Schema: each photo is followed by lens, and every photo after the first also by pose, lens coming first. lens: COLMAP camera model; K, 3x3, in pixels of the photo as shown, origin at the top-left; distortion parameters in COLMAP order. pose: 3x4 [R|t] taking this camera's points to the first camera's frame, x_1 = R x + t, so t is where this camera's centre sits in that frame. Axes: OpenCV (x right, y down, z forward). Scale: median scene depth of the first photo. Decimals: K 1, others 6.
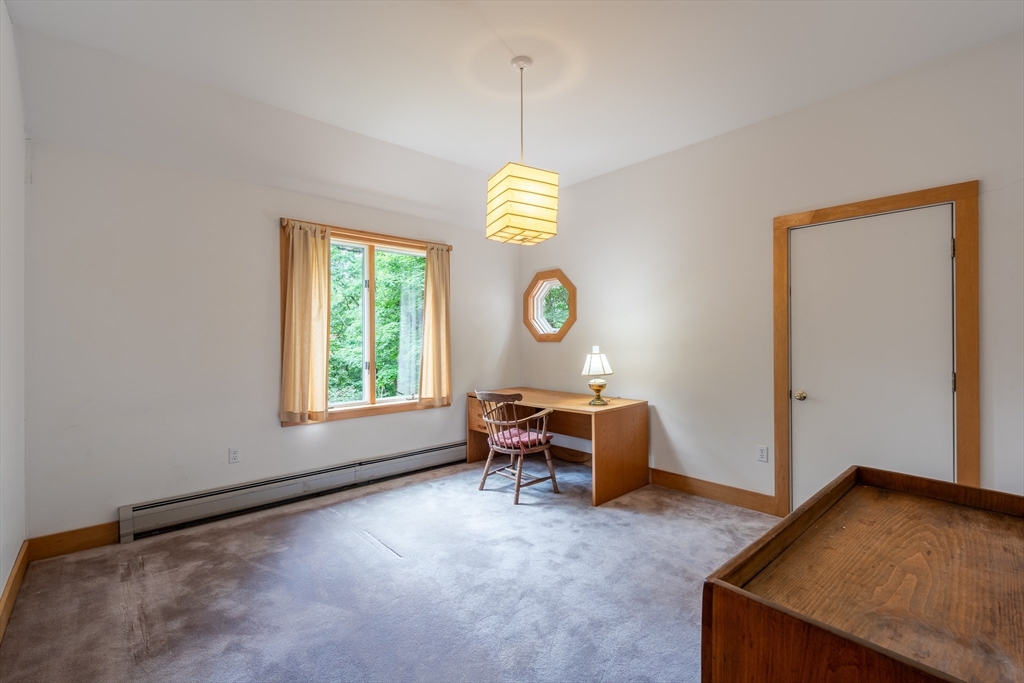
lens RADIAL K [[447.7, 0, 515.6], [0, 447.7, 339.3], [0, 0, 1]] dist [-0.000578, -0.000358]
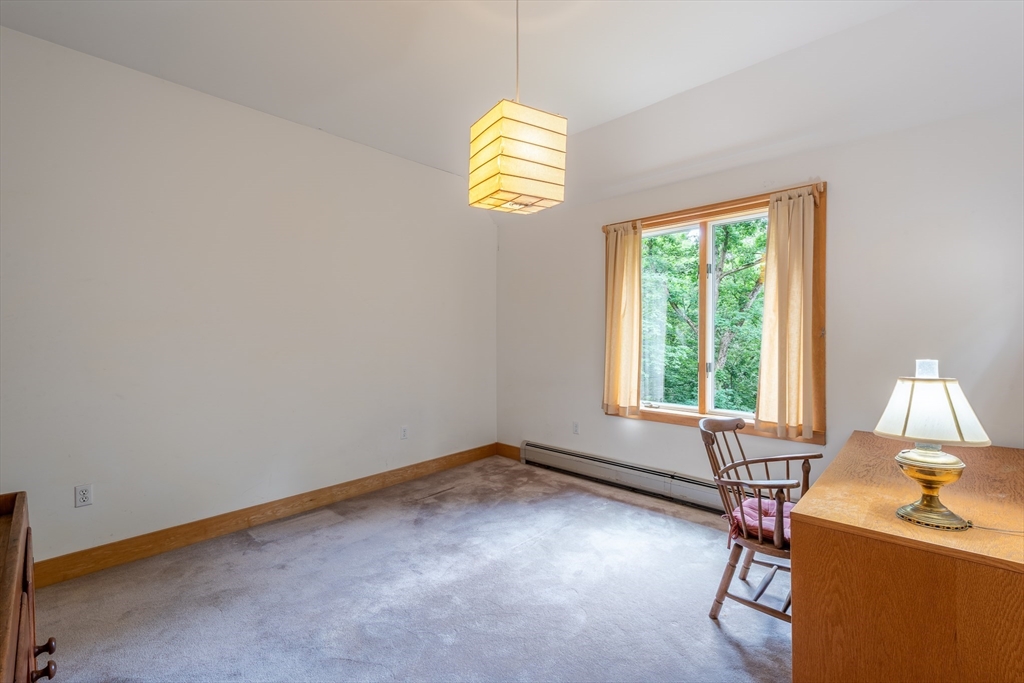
lens RADIAL K [[447.7, 0, 515.2], [0, 447.7, 339.1], [0, 0, 1]] dist [-0.000578, -0.000358]
pose [[0.060777, 0.015154, -0.998036, 0.549183], [0.002571, 0.999879, 0.015339, -0.008083], [0.998148, -0.003498, 0.060731, 0.683857]]
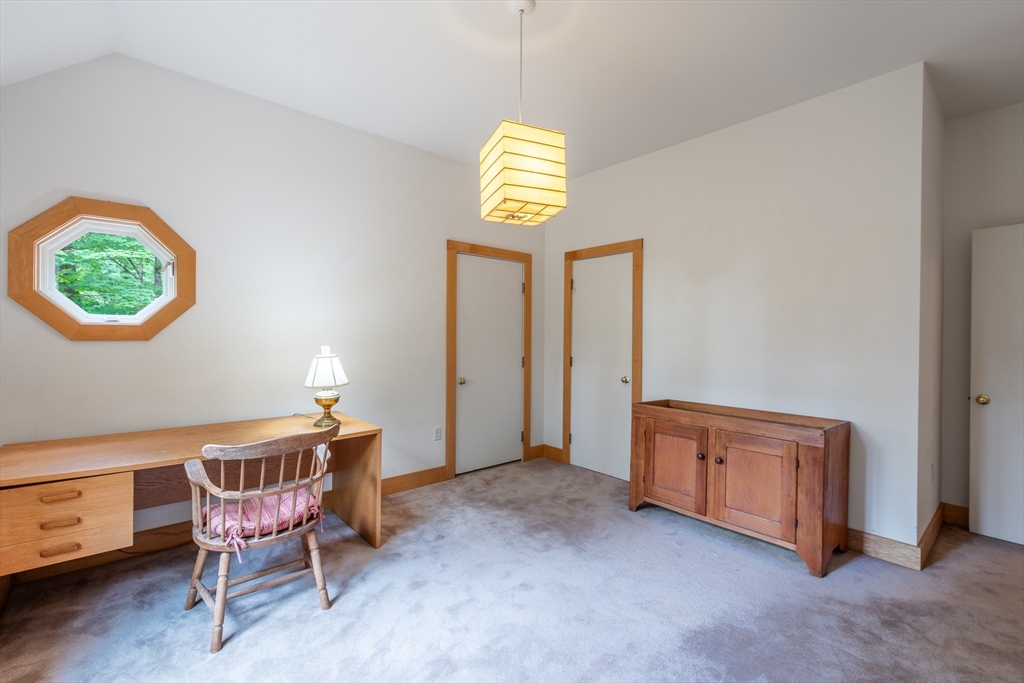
lens RADIAL K [[447.7, 0, 512.1], [0, 447.7, 338.1], [0, 0, 1]] dist [-0.000578, -0.000358]
pose [[0.018858, 0.000185, 0.999822, -0.586896], [-0.006688, 0.999978, -0.000059, -0.000882], [-0.999800, -0.006686, 0.018859, 0.717533]]
